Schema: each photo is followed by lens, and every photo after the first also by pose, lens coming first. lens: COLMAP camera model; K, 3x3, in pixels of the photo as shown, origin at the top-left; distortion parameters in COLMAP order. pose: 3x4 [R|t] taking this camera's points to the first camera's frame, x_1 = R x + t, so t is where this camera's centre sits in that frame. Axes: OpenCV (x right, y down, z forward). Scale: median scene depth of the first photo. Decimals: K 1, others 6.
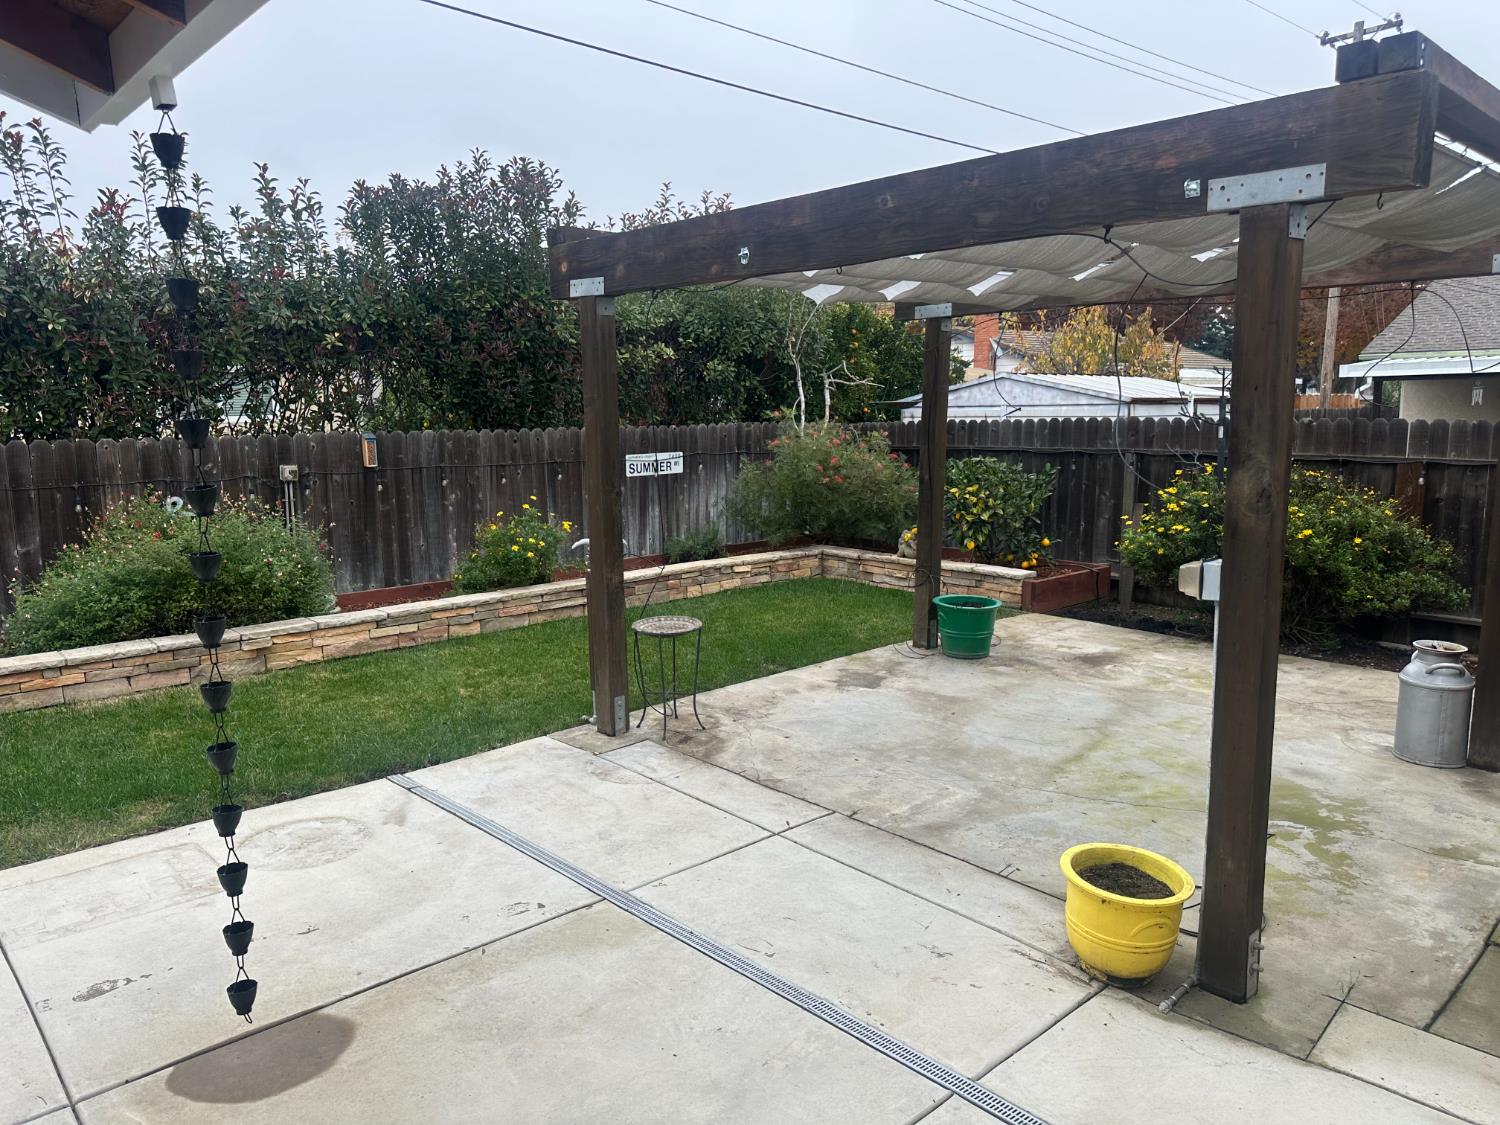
lens RADIAL K [[1053.0, 0, 754.3], [0, 1053.0, 556.5], [0, 0, 1]] dist [0.091876, -0.111245]
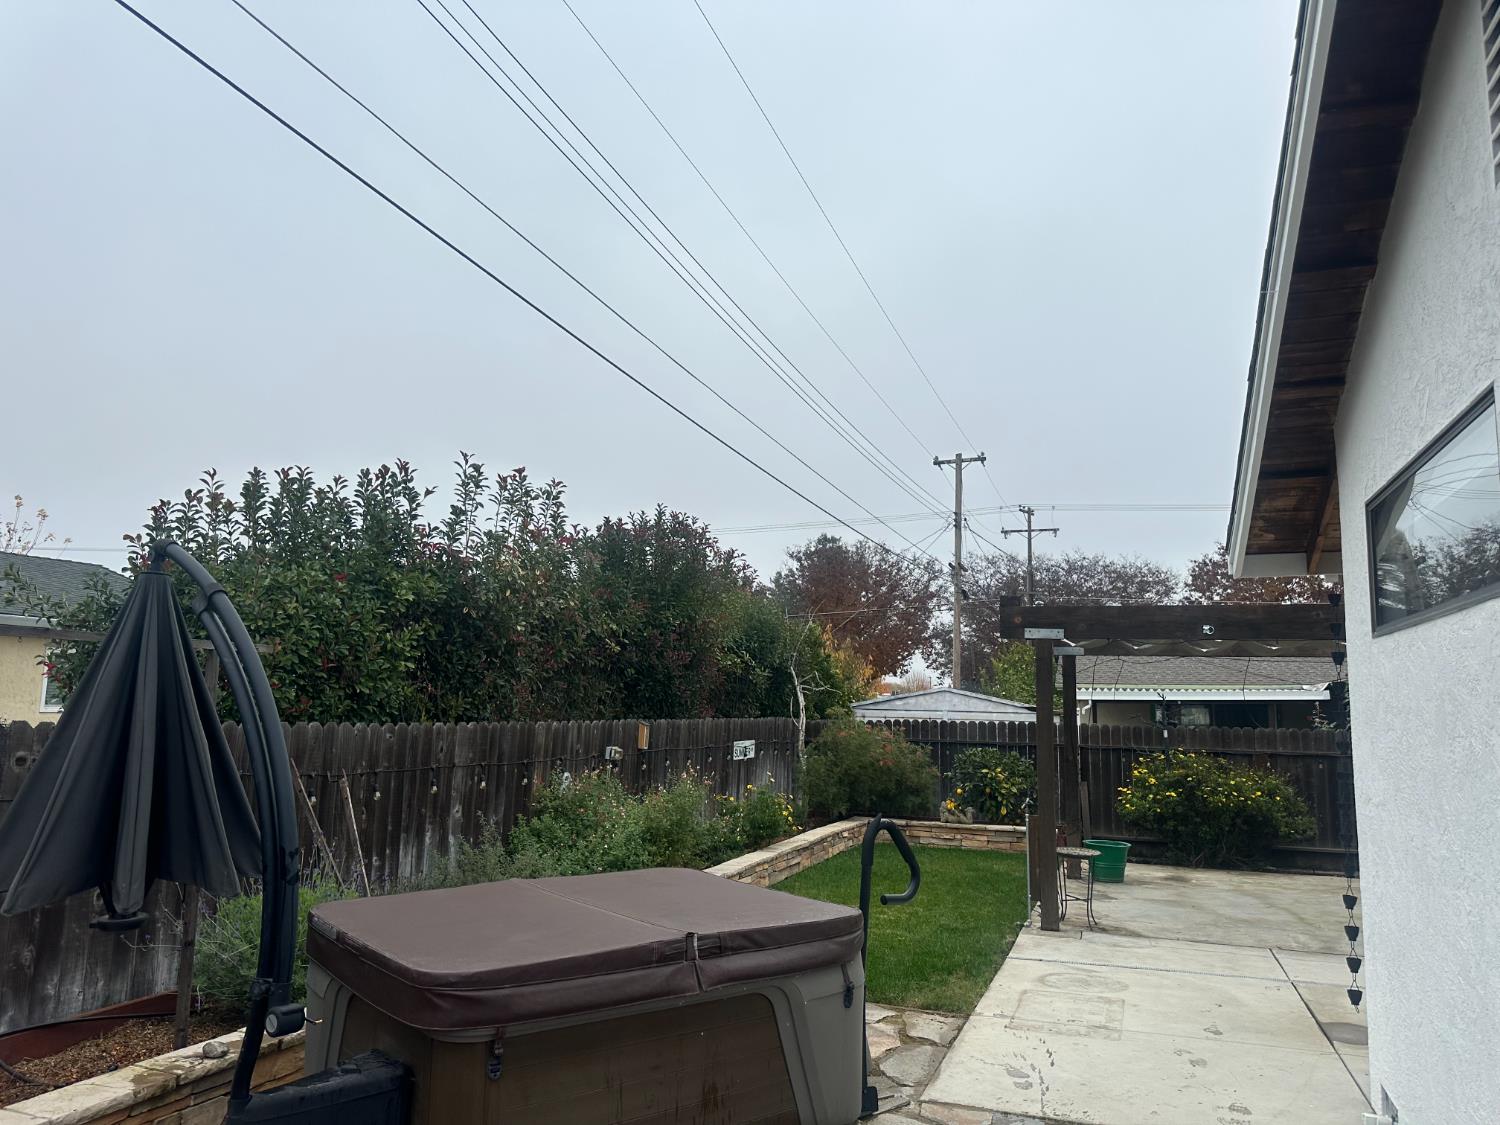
lens RADIAL K [[1039.6, 0, 747.2], [0, 1039.6, 539.4], [0, 0, 1]] dist [0.083079, -0.191888]
pose [[0.891950, 0.100615, 0.440797, -0.705322], [0.034680, 0.956829, -0.288576, 0.031022], [-0.450803, 0.272682, 0.849954, -0.111943]]
